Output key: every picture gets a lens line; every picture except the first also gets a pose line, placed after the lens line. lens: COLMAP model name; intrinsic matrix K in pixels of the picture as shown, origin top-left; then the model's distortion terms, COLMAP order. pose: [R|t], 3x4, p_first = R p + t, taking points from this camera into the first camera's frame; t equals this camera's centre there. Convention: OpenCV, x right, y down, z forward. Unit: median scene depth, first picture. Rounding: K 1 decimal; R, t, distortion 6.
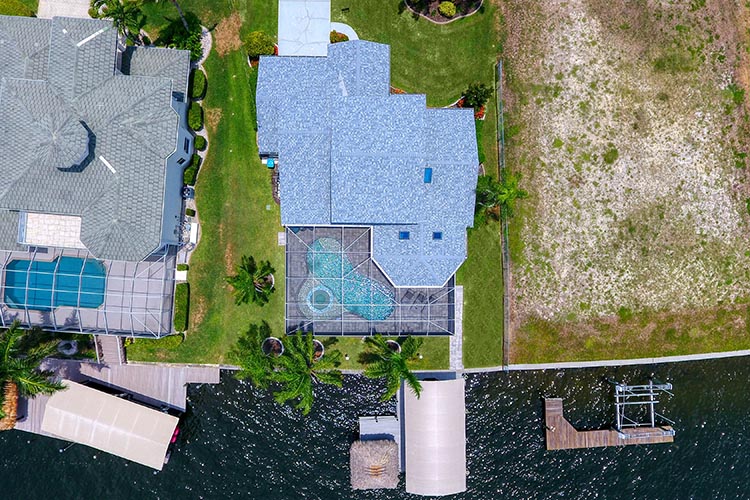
lens RADIAL K [[496.1, 0, 363.6], [0, 496.1, 249.9], [0, 0, 1]] dist [0.000652, -0.000836]
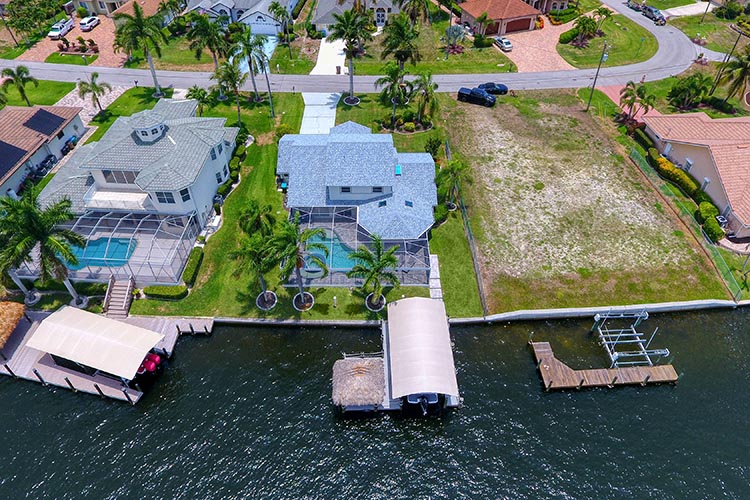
lens RADIAL K [[481.1, 0, 375.0], [0, 481.1, 250.0], [0, 0, 1]] dist [0.002297, 0.000184]
pose [[0.999680, -0.024927, -0.004406, 0.059240], [0.015444, 0.738530, -0.674044, 0.815815], [0.020056, 0.673760, 0.738678, 0.152508]]
